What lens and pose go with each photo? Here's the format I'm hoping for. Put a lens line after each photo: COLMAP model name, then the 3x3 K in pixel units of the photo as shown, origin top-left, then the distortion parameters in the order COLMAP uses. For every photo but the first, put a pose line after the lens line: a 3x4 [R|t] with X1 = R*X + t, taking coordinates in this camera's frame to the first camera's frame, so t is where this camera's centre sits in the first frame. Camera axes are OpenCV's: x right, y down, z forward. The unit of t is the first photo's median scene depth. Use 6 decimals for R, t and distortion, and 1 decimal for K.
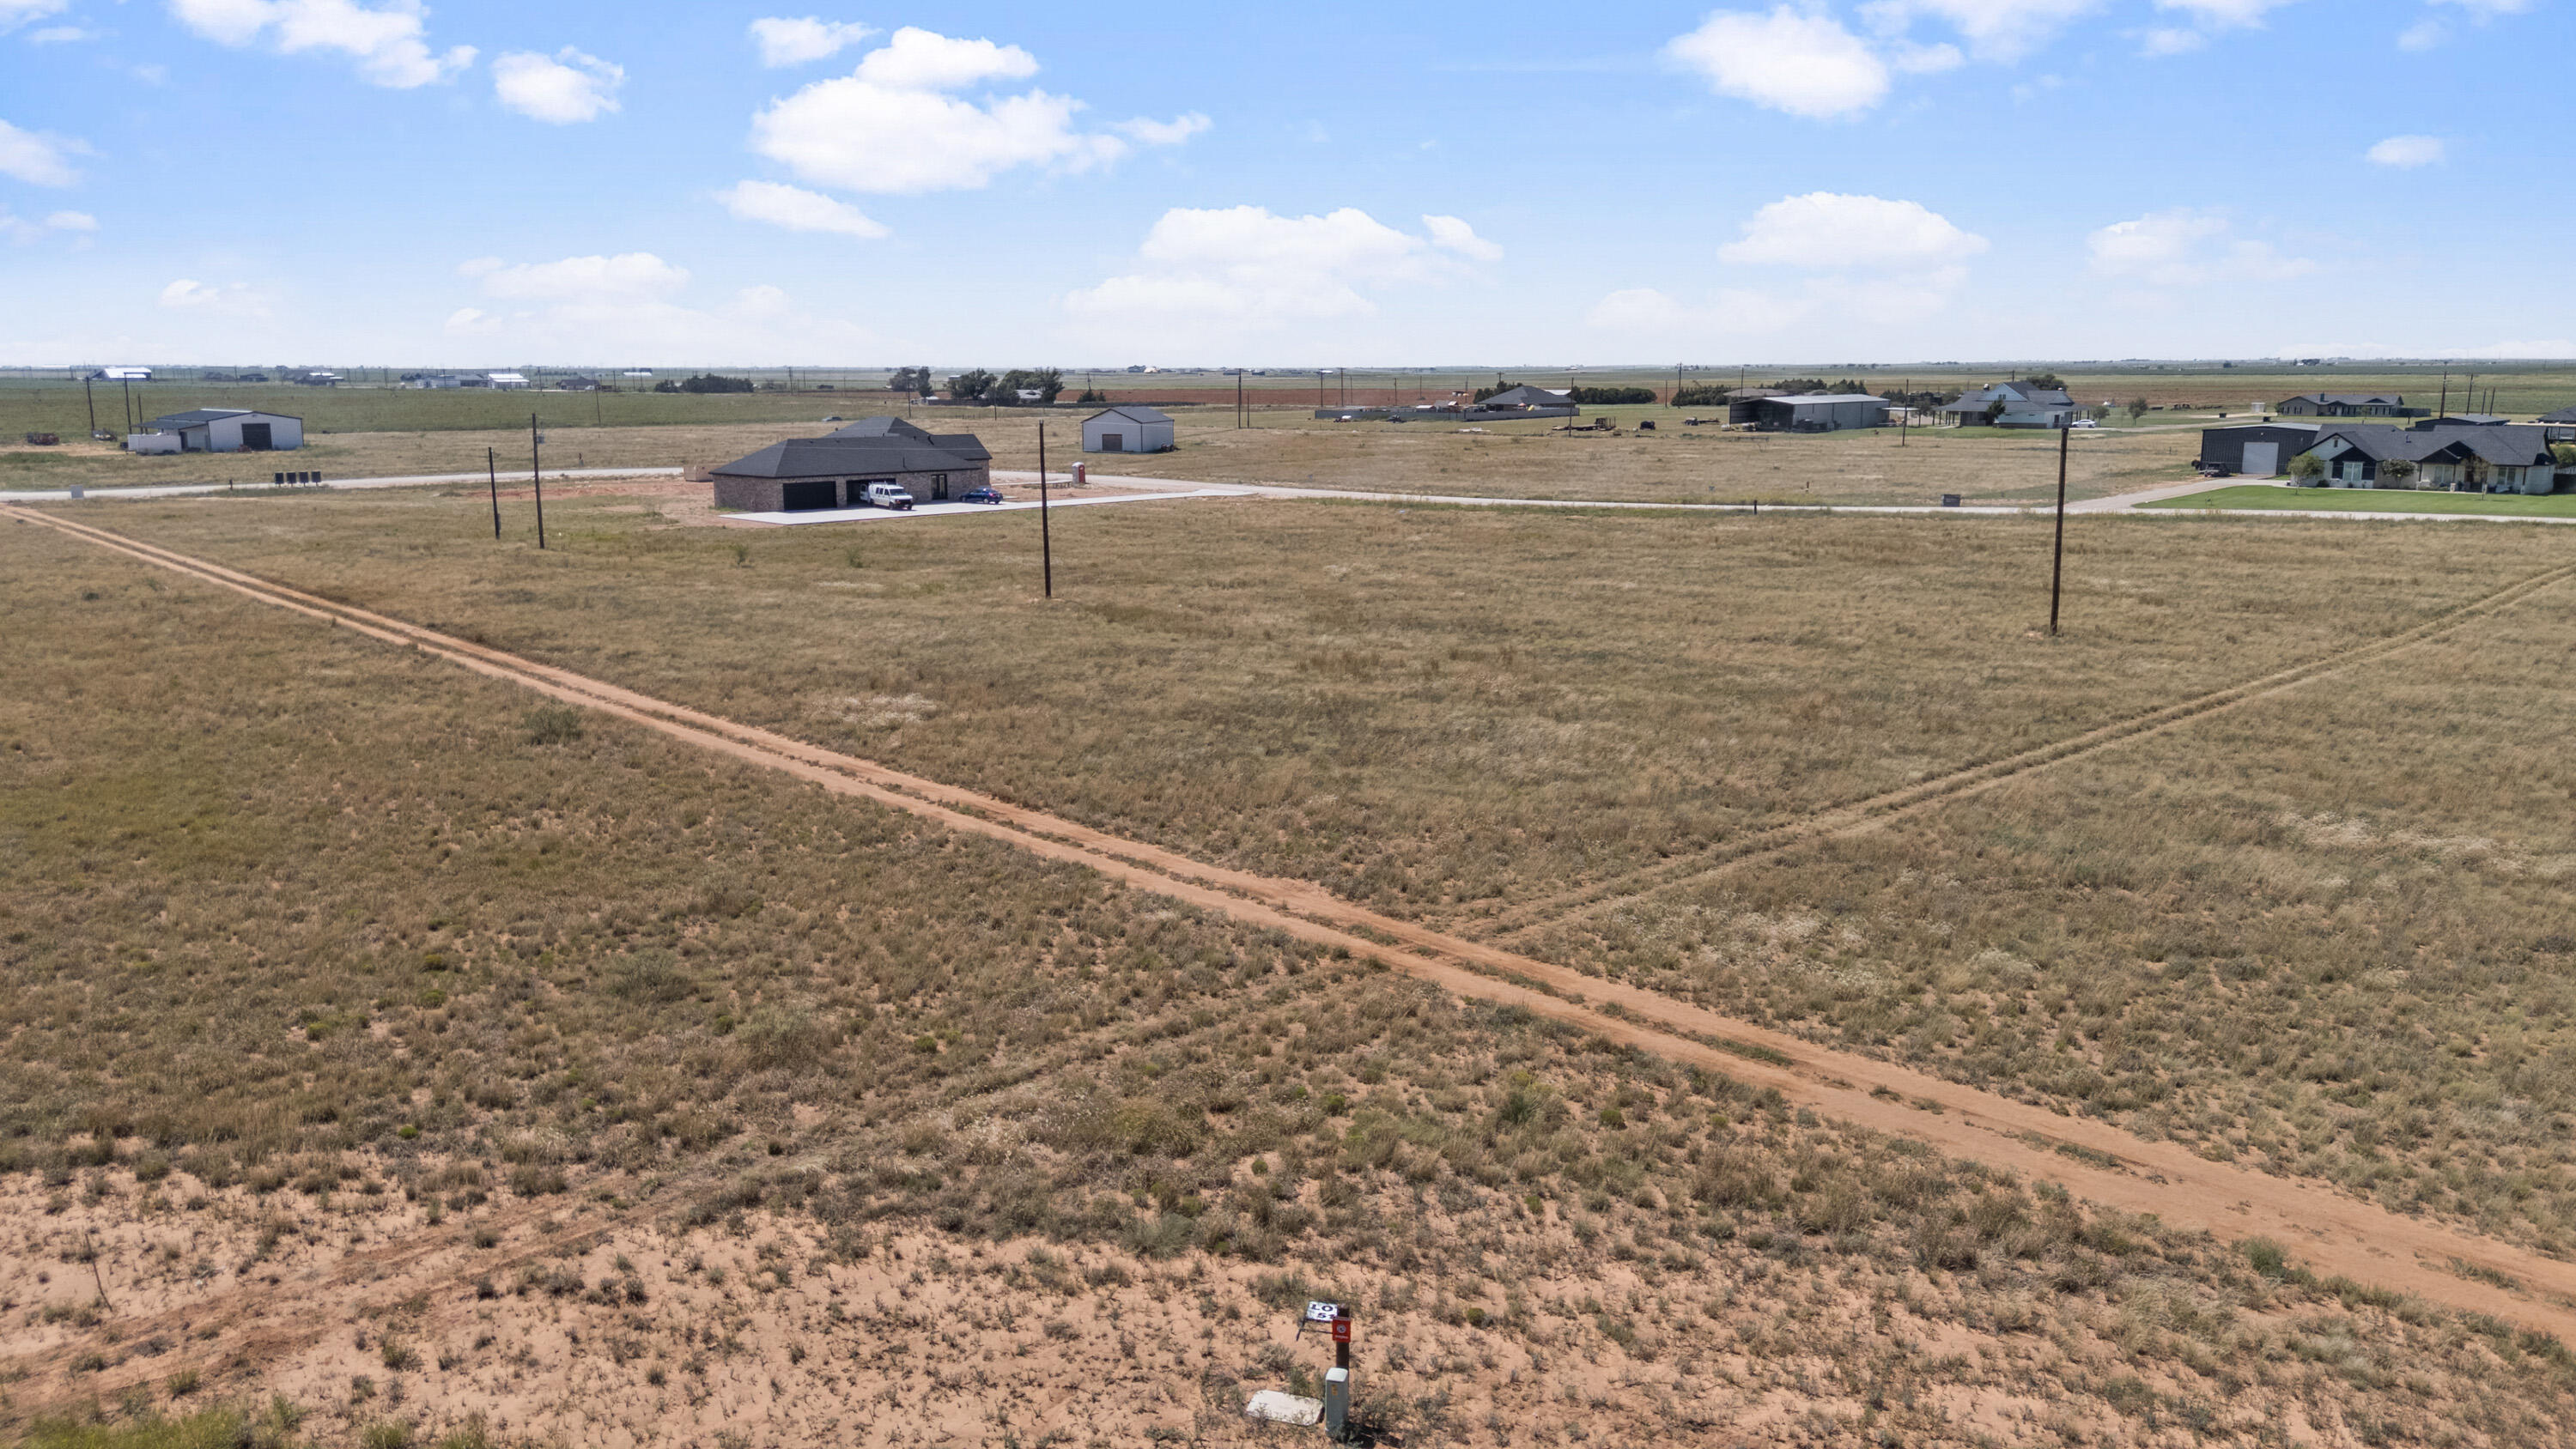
lens RADIAL K [[1905.5, 0, 1275.6], [0, 1905.5, 723.1], [0, 0, 1]] dist [0.100475, -0.132517]
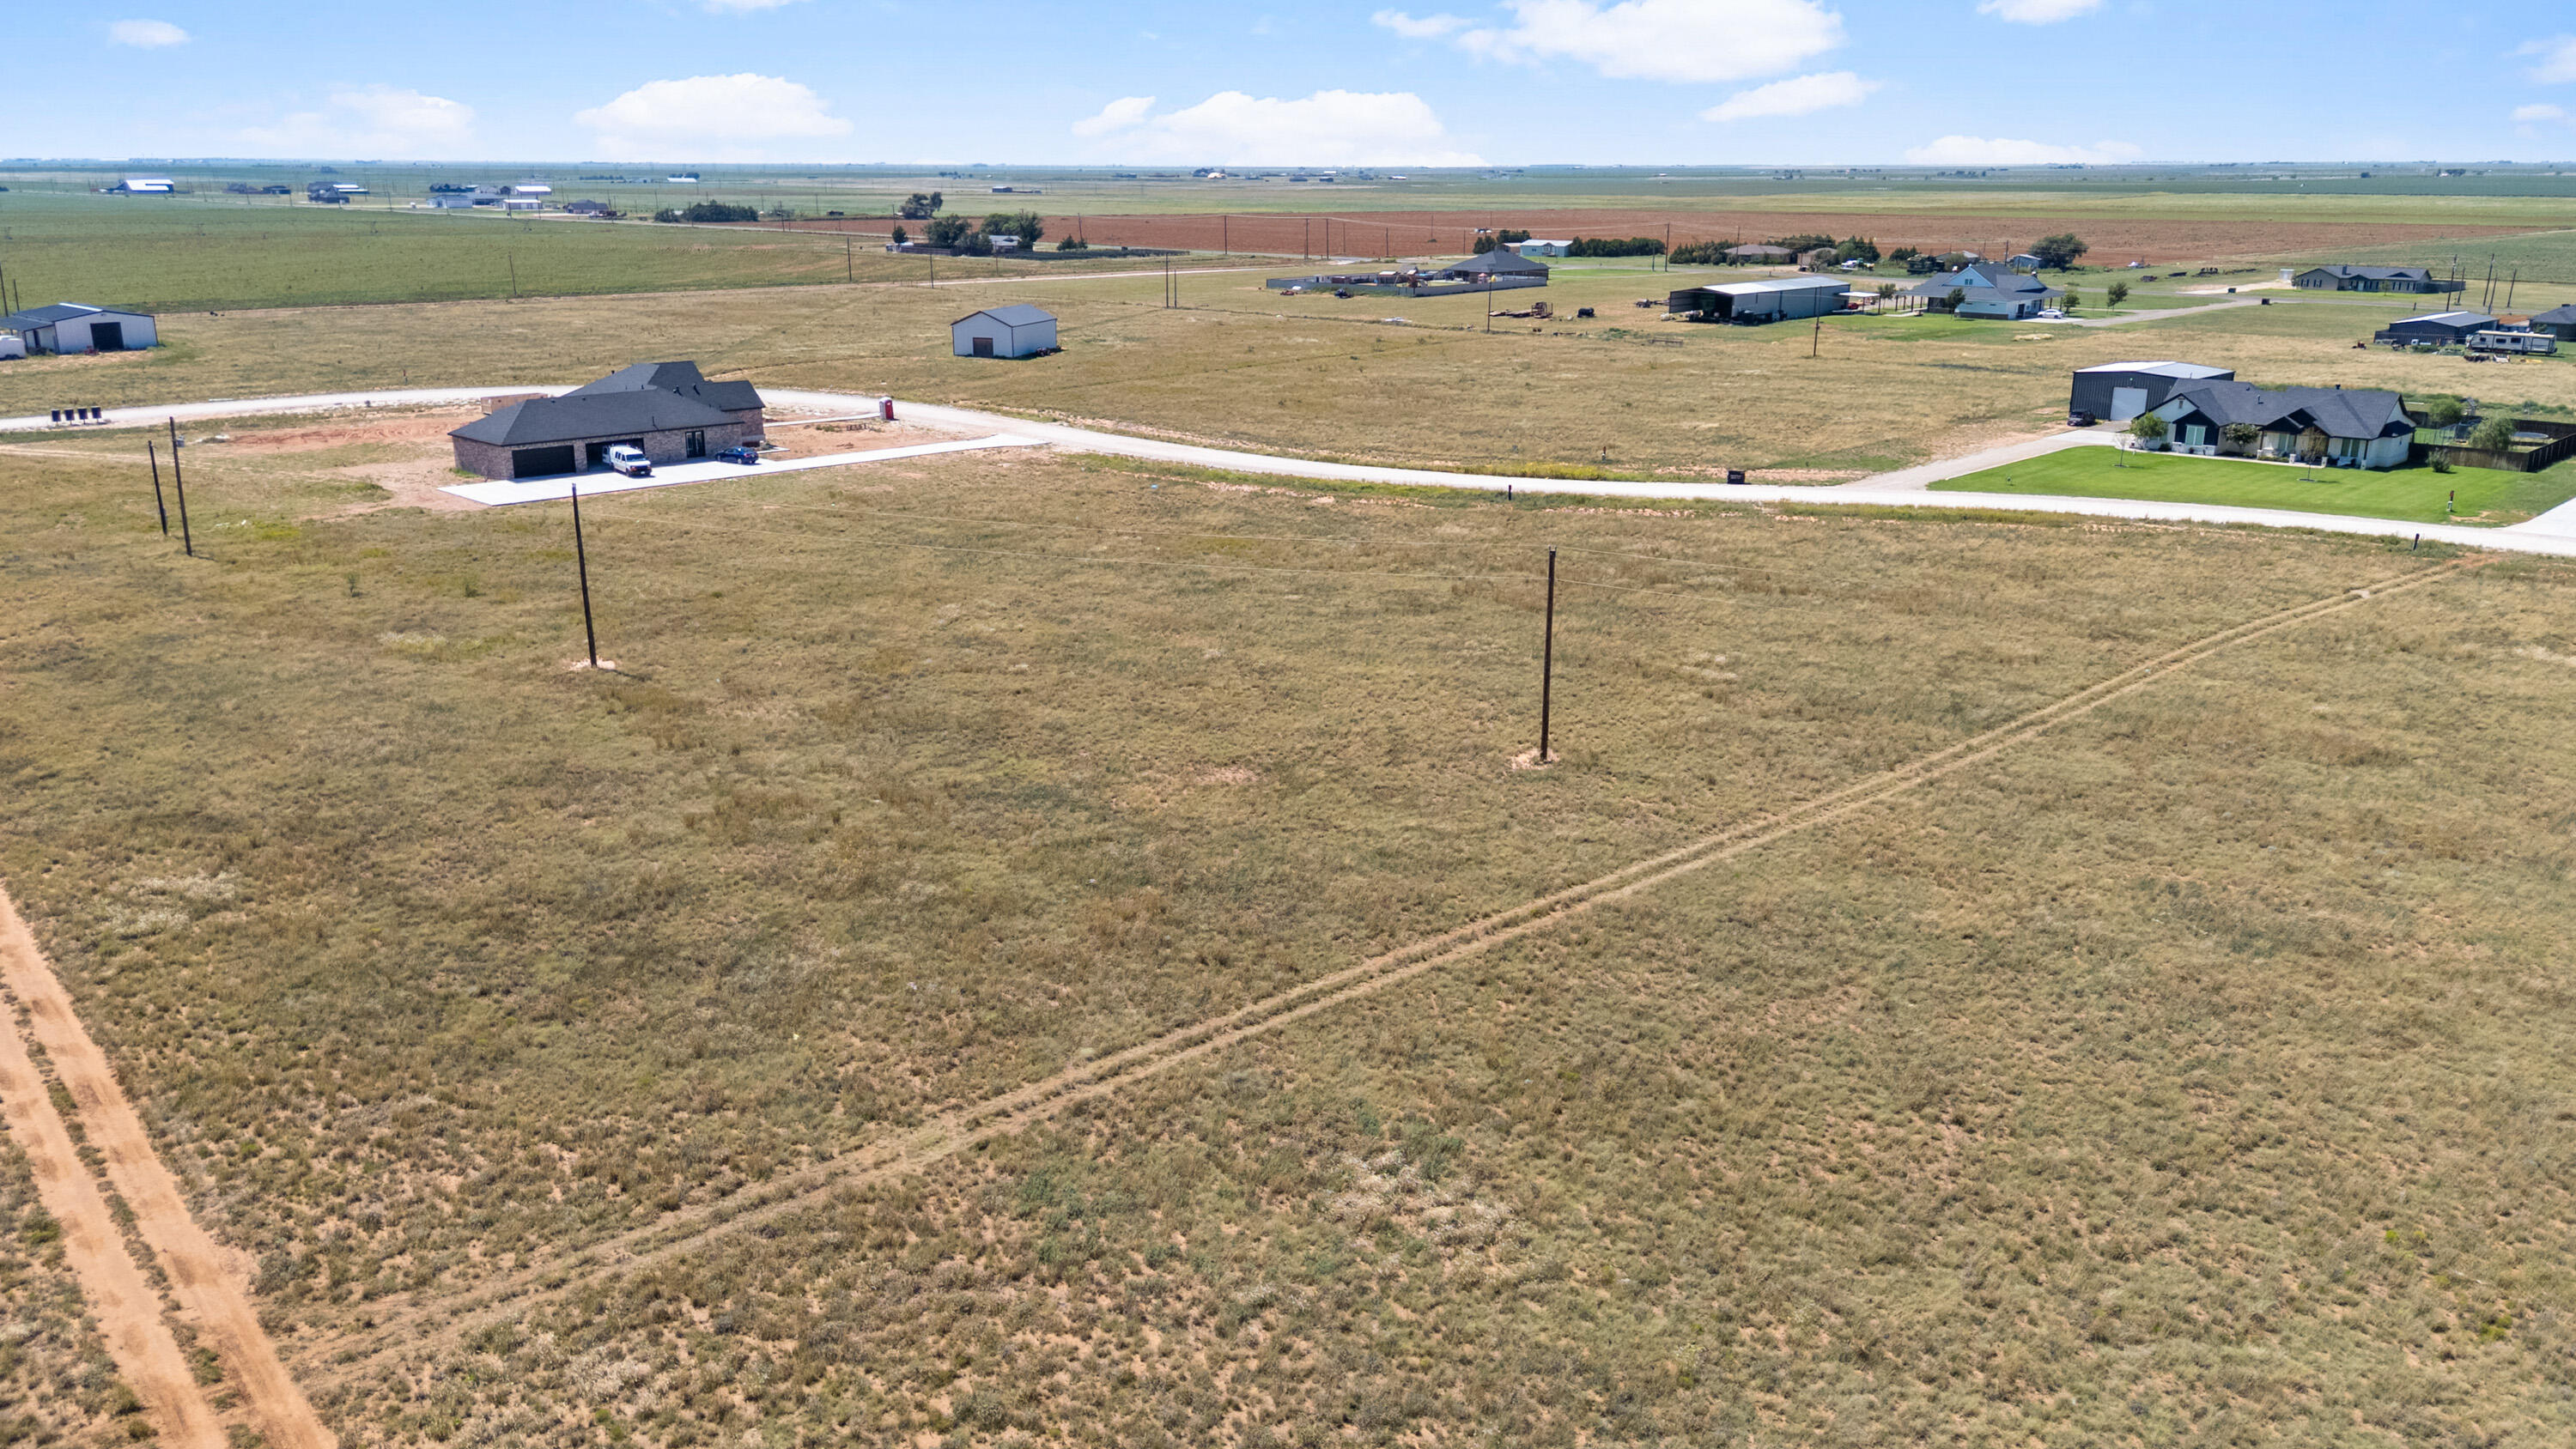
lens RADIAL K [[1946.4, 0, 1280.5], [0, 1946.4, 726.2], [0, 0, 1]] dist [0.093055, -0.124529]
pose [[0.999134, 0.017618, -0.037683, 0.147325], [-0.013934, 0.995295, 0.095881, -0.074577], [0.039195, -0.095273, 0.994679, 0.009462]]
